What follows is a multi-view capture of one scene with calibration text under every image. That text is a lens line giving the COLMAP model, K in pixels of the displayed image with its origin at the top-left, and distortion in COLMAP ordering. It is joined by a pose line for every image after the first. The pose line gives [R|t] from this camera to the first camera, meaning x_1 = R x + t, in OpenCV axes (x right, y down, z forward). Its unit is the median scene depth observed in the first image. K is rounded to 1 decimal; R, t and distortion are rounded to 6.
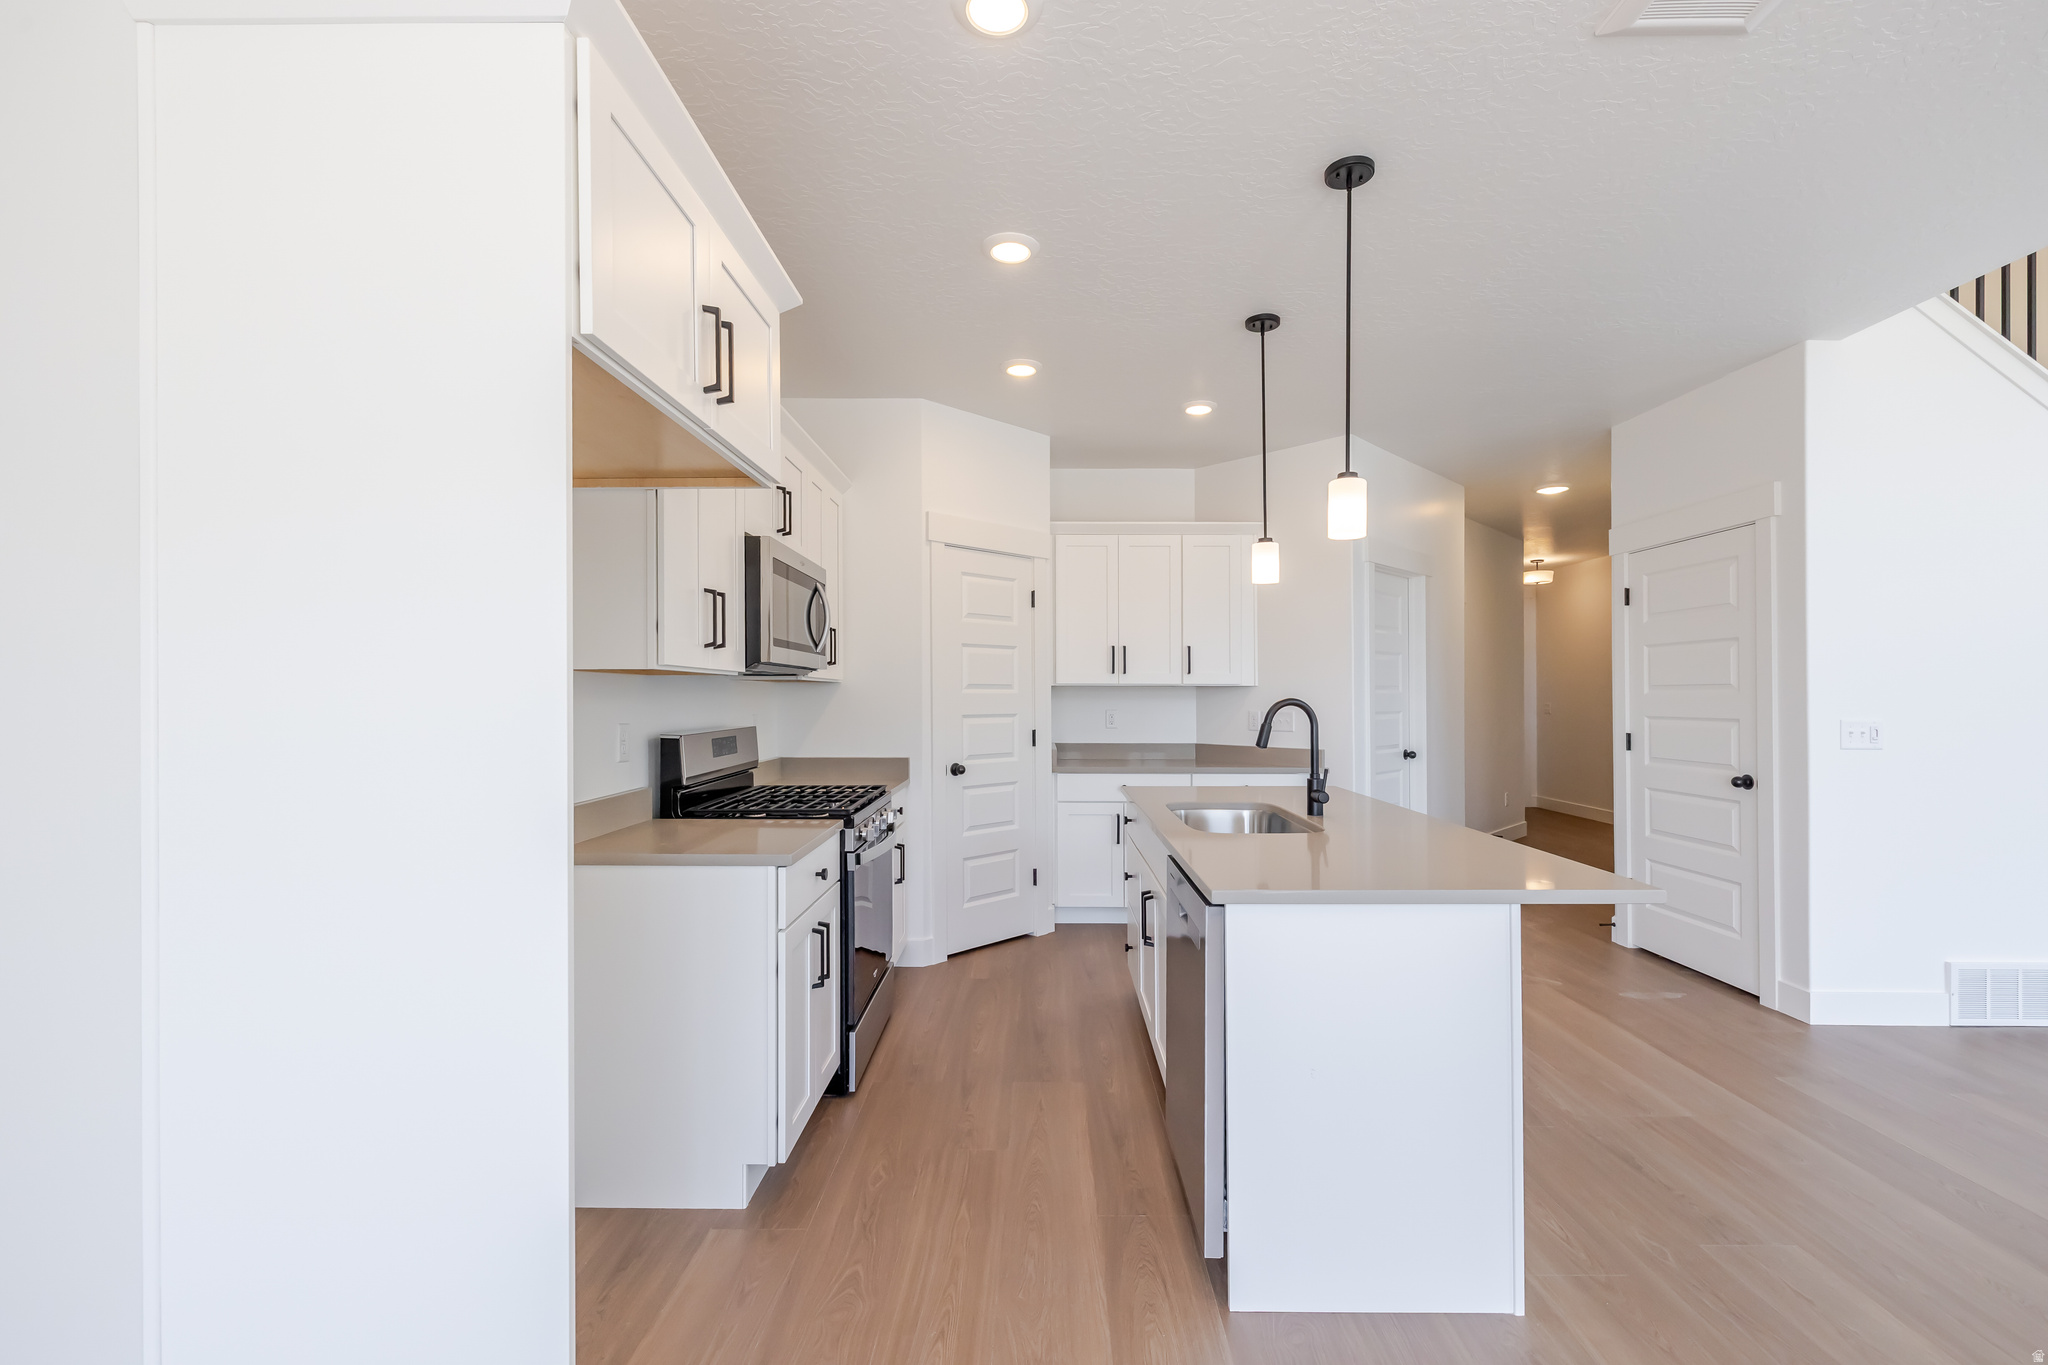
lens RADIAL K [[873.9, 0, 1032.1], [0, 873.9, 696.5], [0, 0, 1]] dist [0.001107, -0.000160]
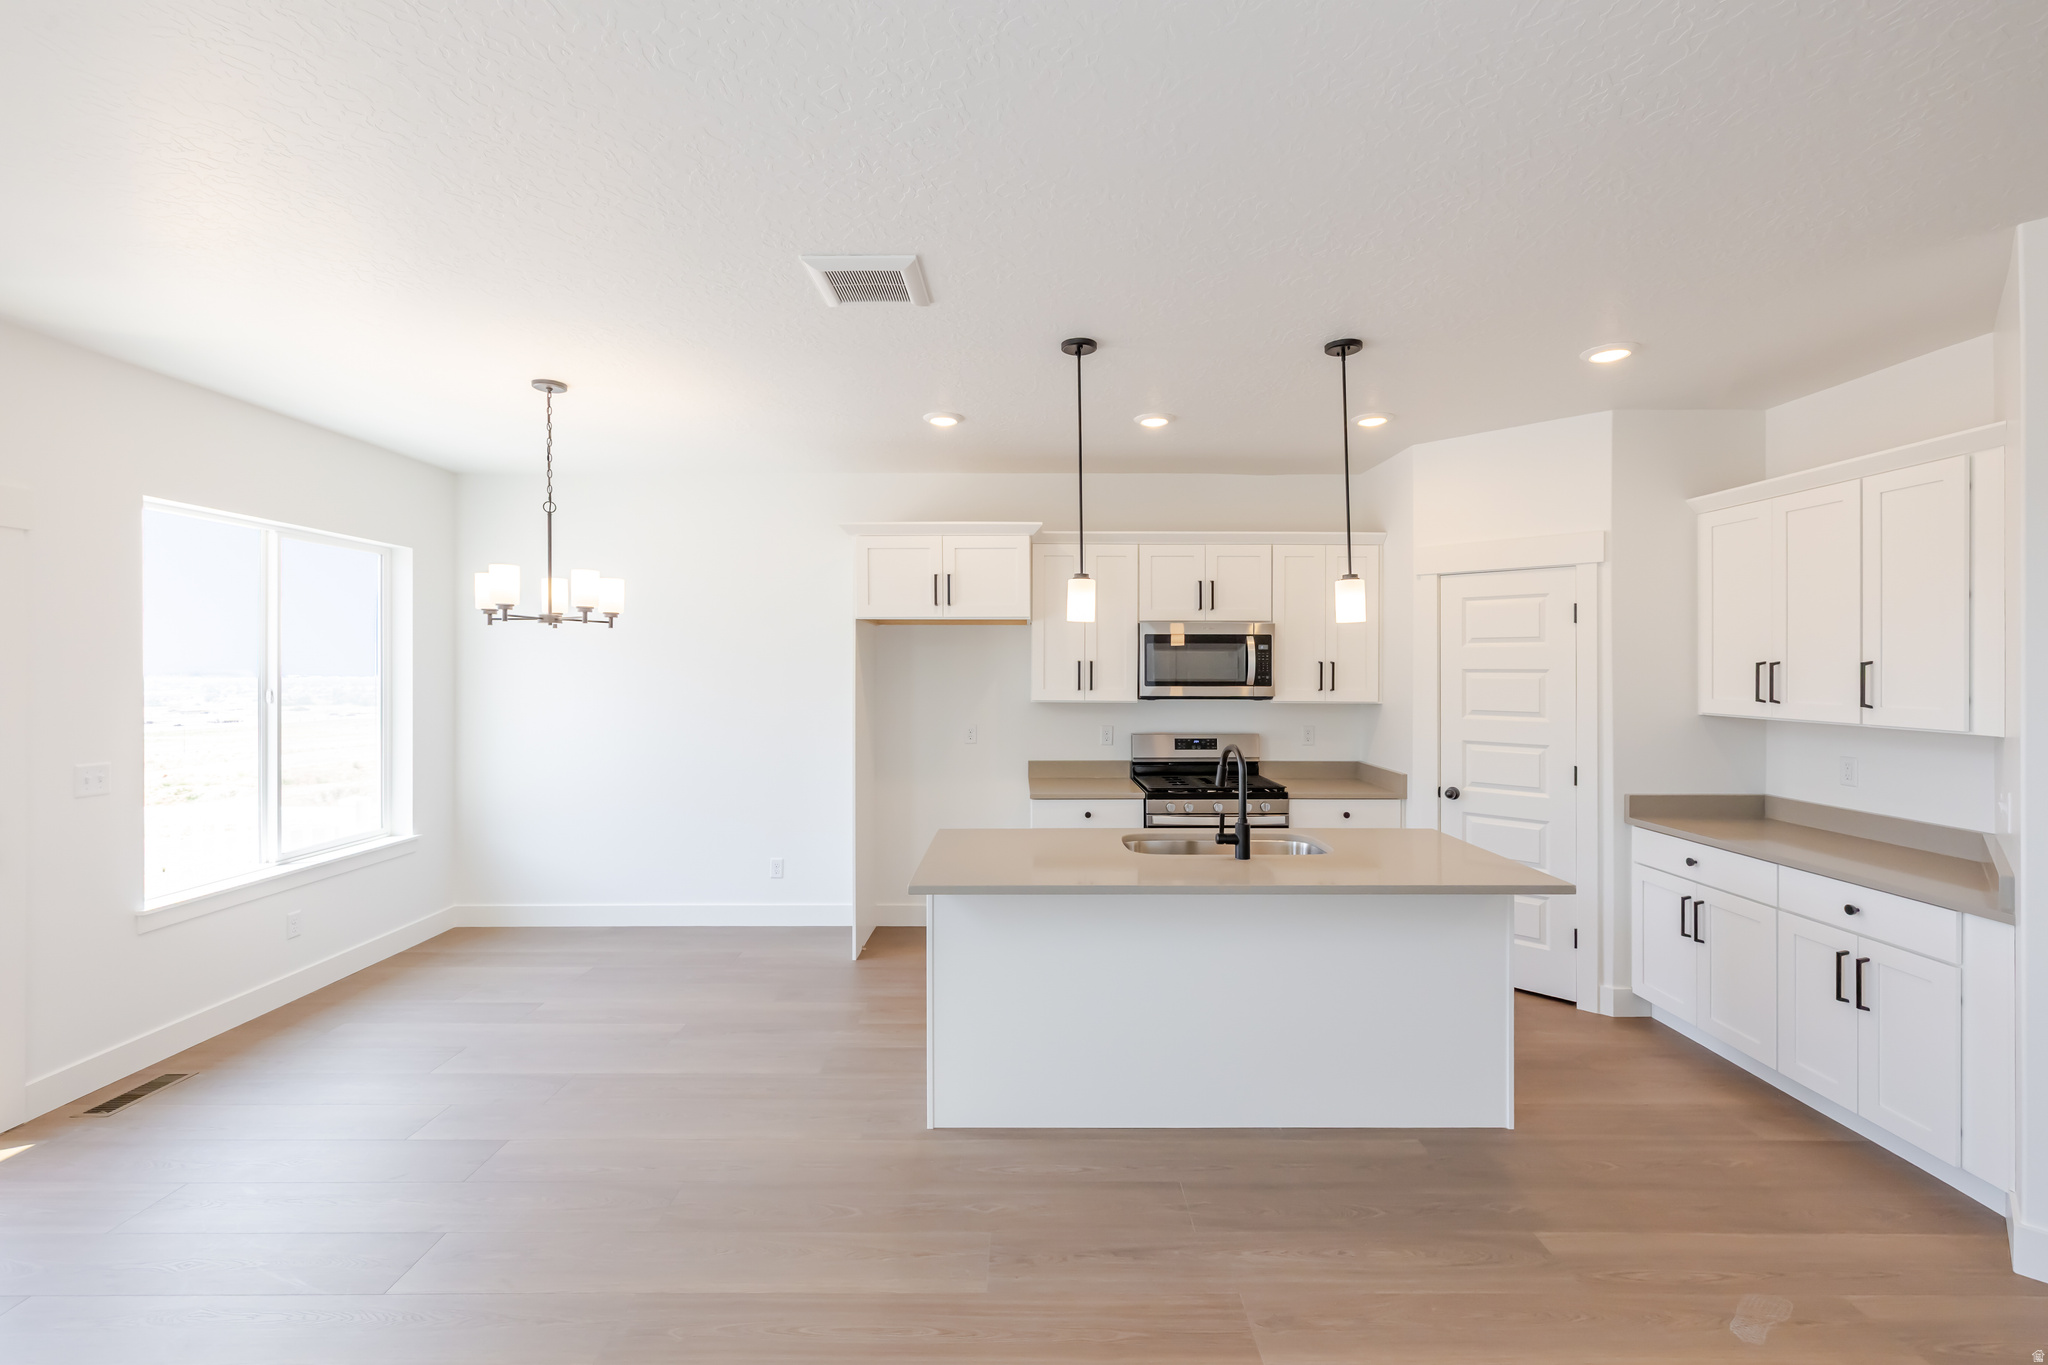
lens RADIAL K [[861.3, 0, 1030.4], [0, 861.3, 693.6], [0, 0, 1]] dist [0.002048, 0.000043]
pose [[0.017546, 0.032890, -0.999305, 0.934454], [-0.003414, 0.999455, 0.032835, -0.066054], [0.999840, 0.002836, 0.017648, 0.507747]]
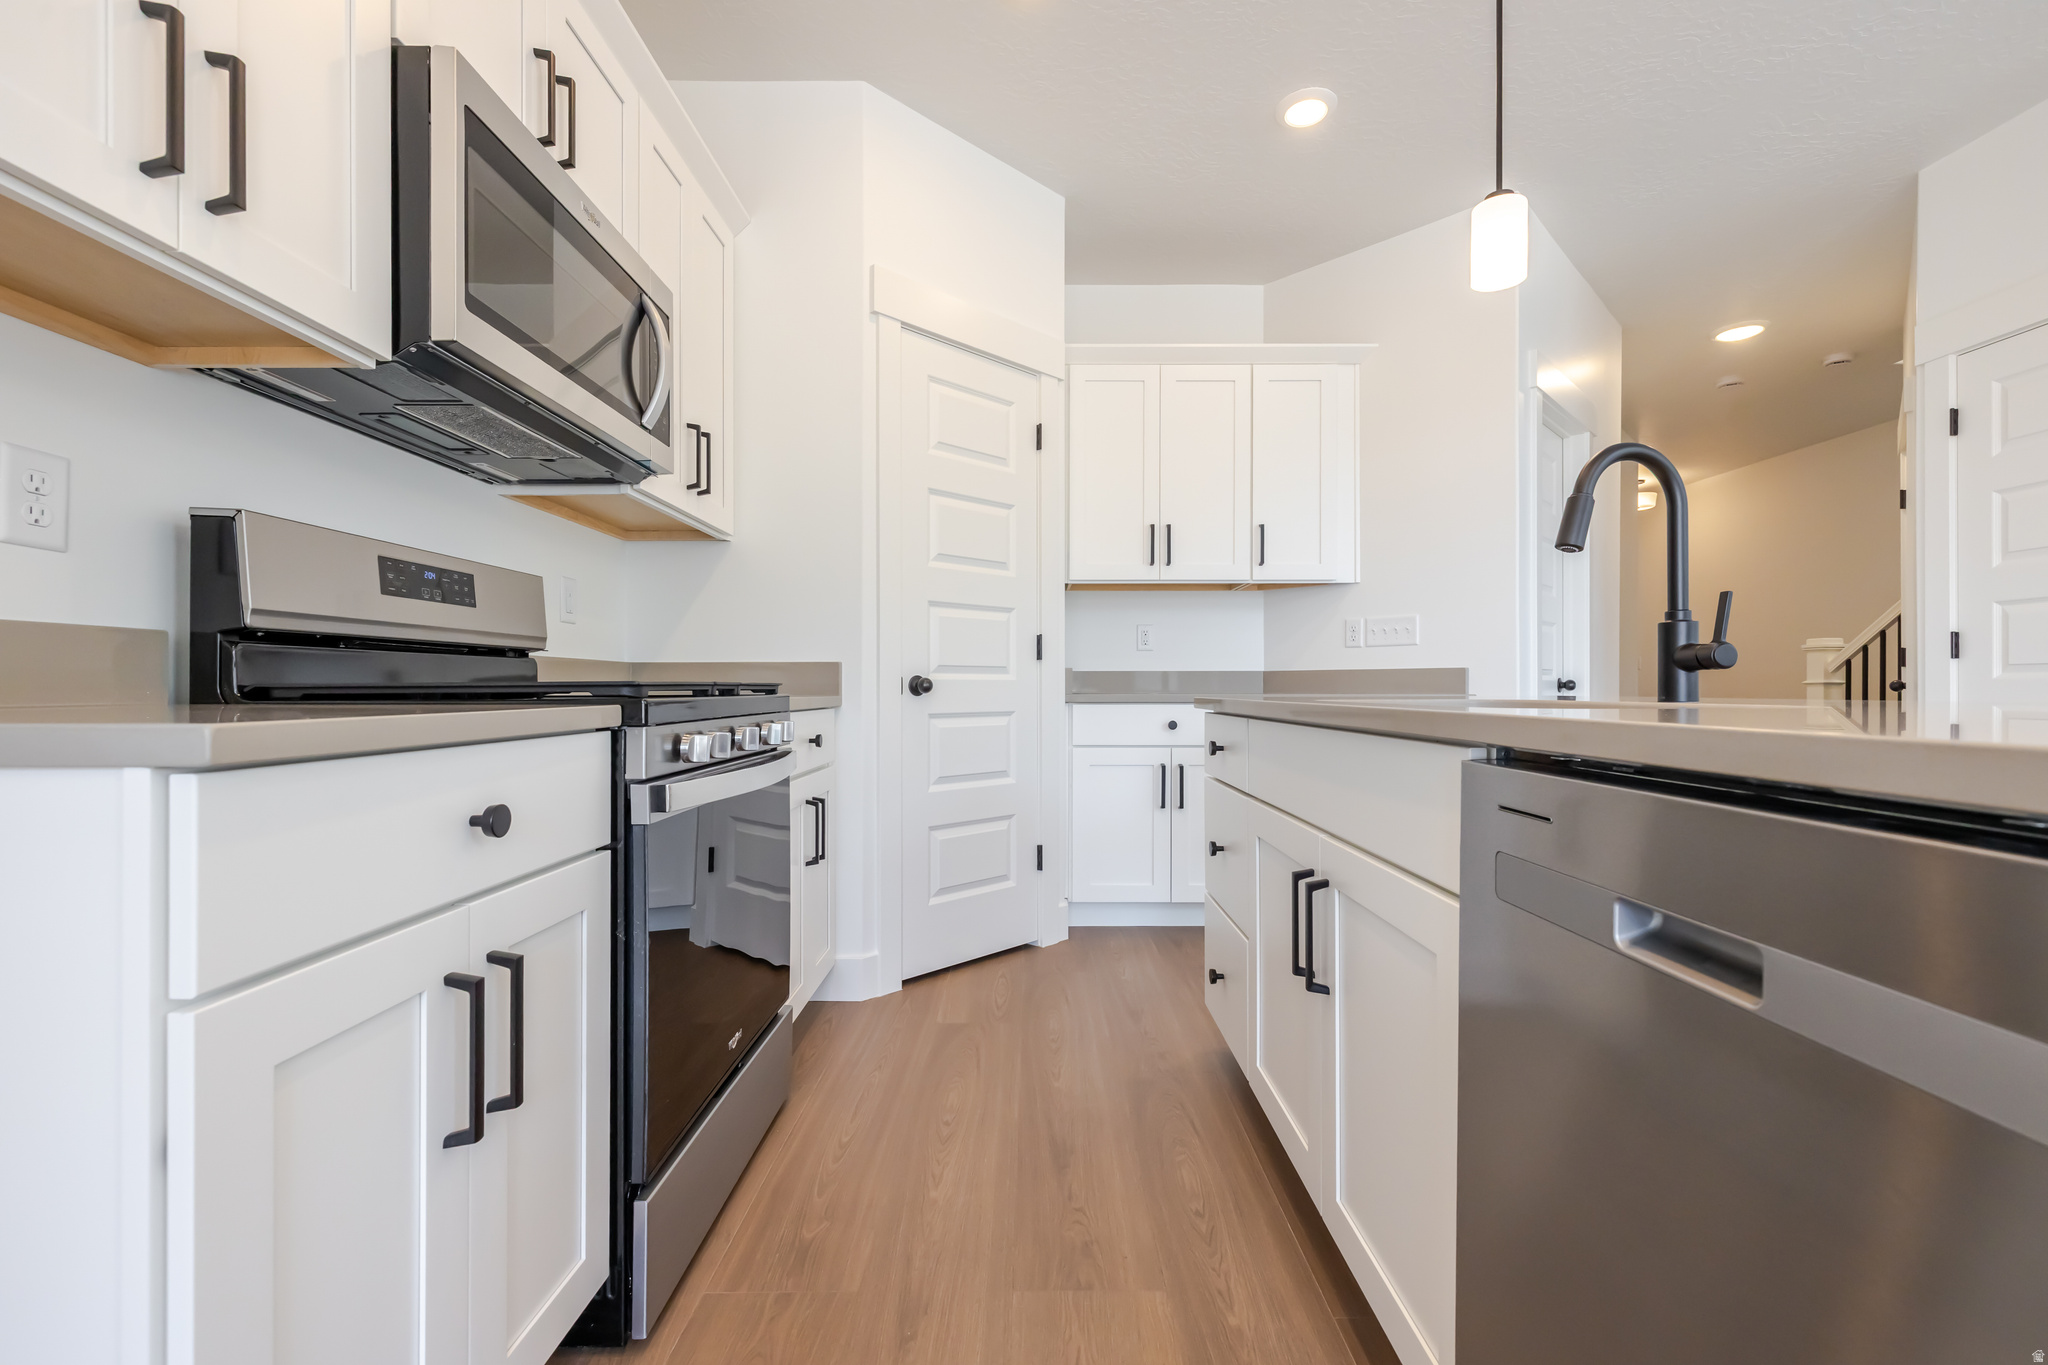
lens RADIAL K [[877.4, 0, 1047.1], [0, 877.4, 681.8], [0, 0, 1]] dist [-0.001492, -0.000019]
pose [[0.999555, 0.003492, 0.029632, -0.012979], [-0.003294, 0.999972, -0.006753, 0.087894], [-0.029655, 0.006653, 0.999538, 0.376690]]
